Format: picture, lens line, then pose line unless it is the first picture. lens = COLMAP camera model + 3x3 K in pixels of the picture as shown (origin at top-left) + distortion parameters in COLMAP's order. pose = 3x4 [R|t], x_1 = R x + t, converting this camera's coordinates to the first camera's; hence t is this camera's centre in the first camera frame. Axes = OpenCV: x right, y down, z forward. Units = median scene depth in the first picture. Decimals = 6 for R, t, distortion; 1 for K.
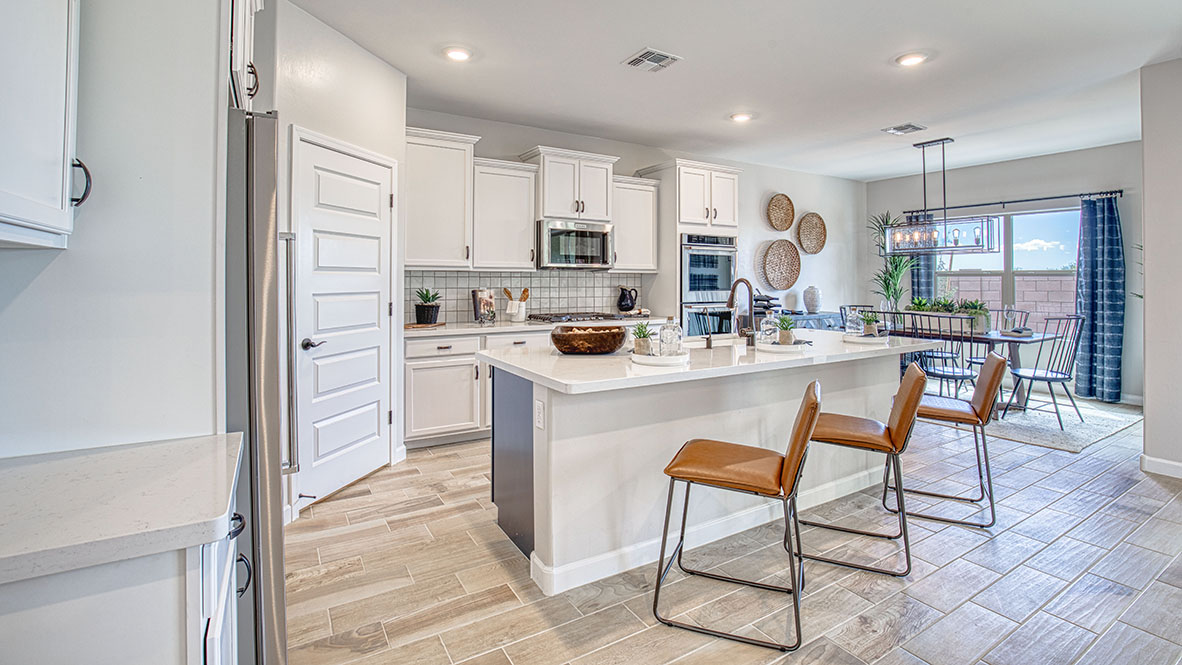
lens RADIAL K [[535.5, 0, 595.2], [0, 535.5, 274.5], [0, 0, 1]] dist [-0.020283, -0.000258]
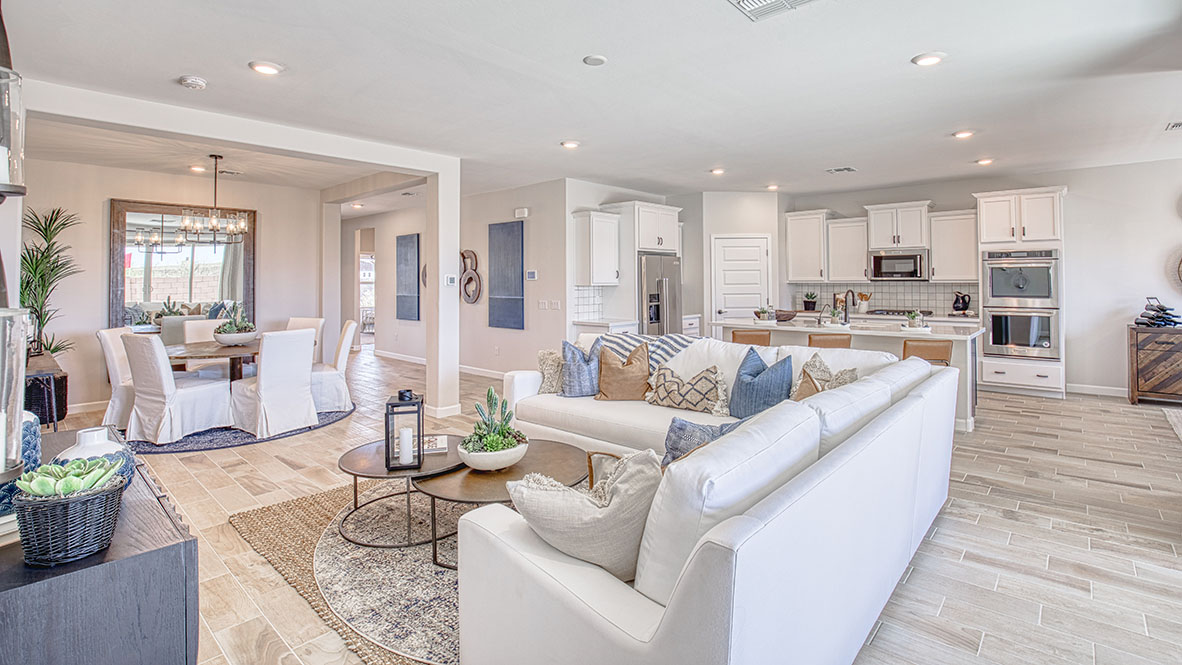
lens RADIAL K [[535.5, 0, 595.2], [0, 535.5, 274.5], [0, 0, 1]] dist [-0.020283, -0.000258]
pose [[0.289110, -0.015868, -0.957164, 1.045999], [0.018168, 0.999773, -0.011086, -0.024229], [0.957123, -0.014184, 0.289333, -0.224623]]
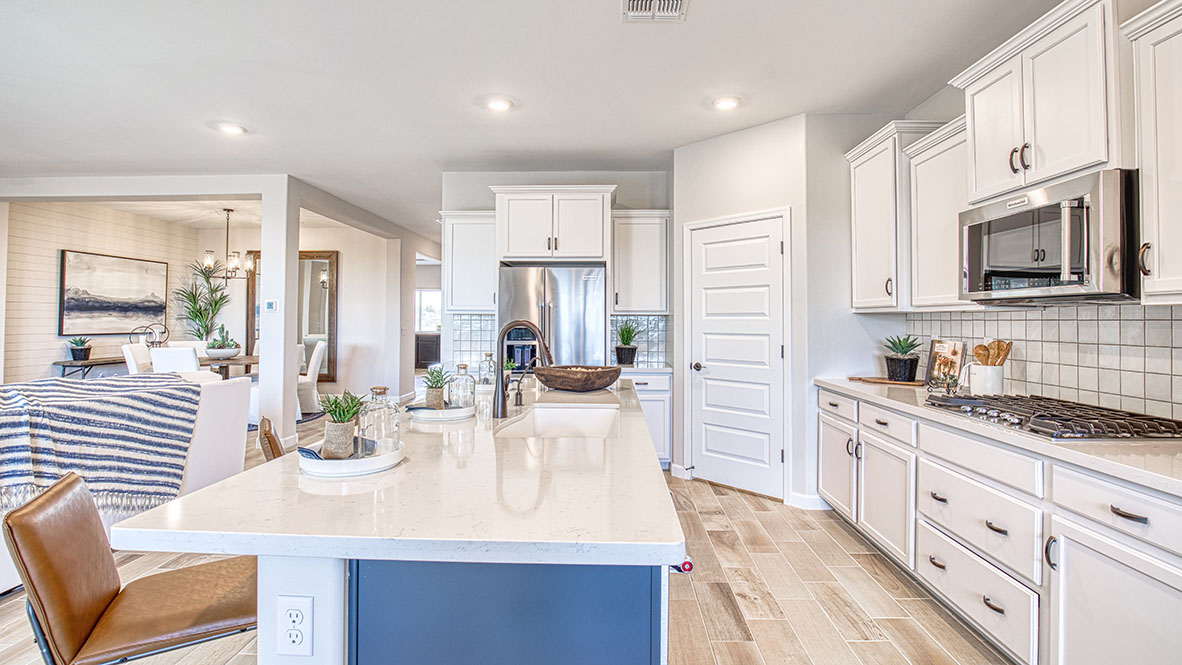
lens RADIAL K [[549.5, 0, 591.8], [0, 549.5, 308.7], [0, 0, 1]] dist [-0.001033, -0.000092]
pose [[-0.552465, -0.023172, -0.833214, 0.482628], [0.001962, 0.999575, -0.029099, 0.008027], [0.833534, -0.017711, -0.552184, 0.868691]]
